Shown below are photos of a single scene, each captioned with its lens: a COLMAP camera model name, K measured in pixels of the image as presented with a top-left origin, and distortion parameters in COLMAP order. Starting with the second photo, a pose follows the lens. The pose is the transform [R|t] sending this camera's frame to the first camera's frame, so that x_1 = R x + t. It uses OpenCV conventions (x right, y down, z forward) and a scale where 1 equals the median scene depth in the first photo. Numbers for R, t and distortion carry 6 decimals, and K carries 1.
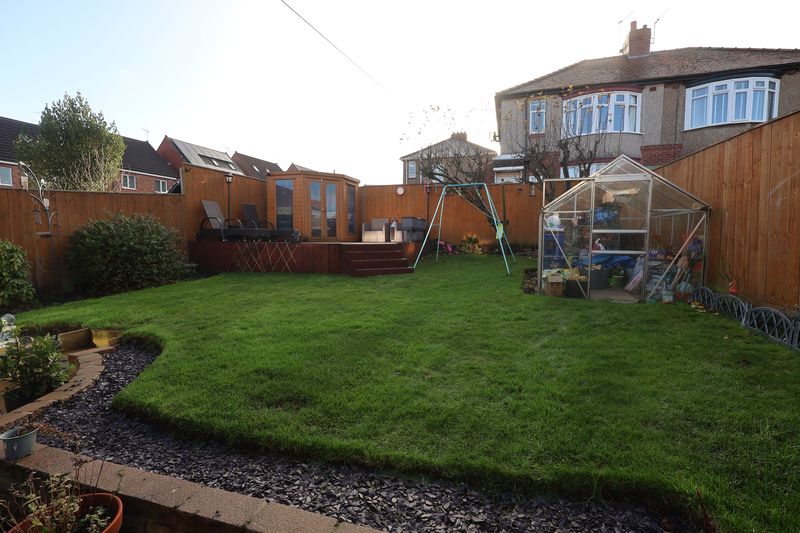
lens RADIAL K [[374.0, 0, 399.6], [0, 374.0, 264.2], [0, 0, 1]] dist [0.002952, 0.000043]
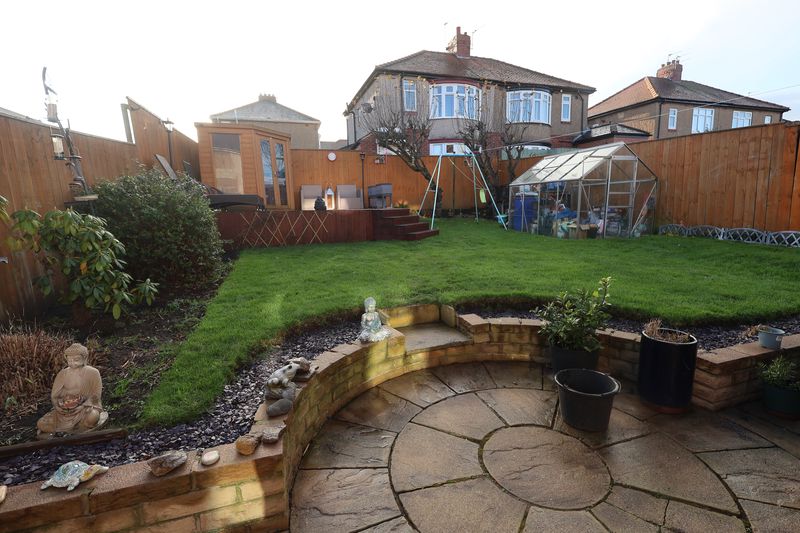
lens RADIAL K [[368.4, 0, 401.2], [0, 368.4, 267.8], [0, 0, 1]] dist [0.000373, -0.000089]
pose [[0.815285, -0.112439, 0.568038, -0.400704], [0.063299, 0.992393, 0.105586, -0.000704], [-0.575589, -0.050126, 0.816201, 0.105187]]
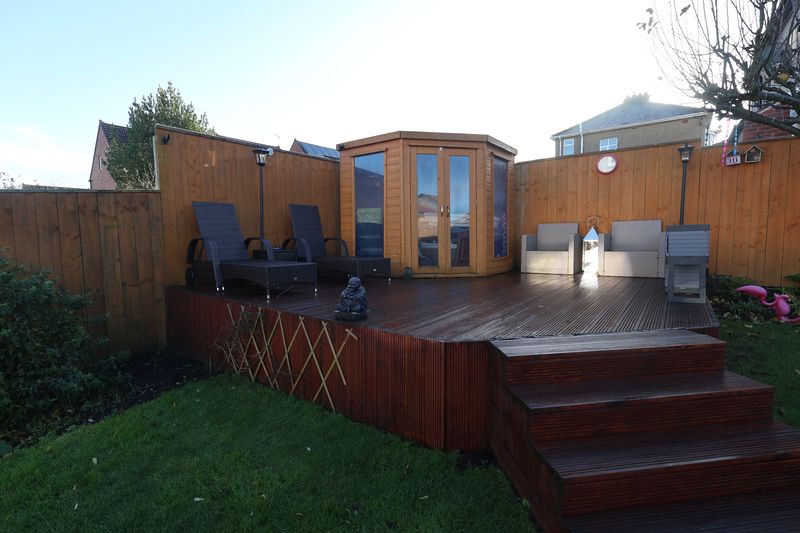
lens RADIAL K [[374.0, 0, 399.6], [0, 374.0, 264.2], [0, 0, 1]] dist [0.002952, 0.000043]
pose [[0.943599, 0.014373, -0.330779, -0.081609], [-0.011975, 0.999885, 0.009287, -0.068470], [0.330875, -0.004802, 0.943663, 0.445757]]
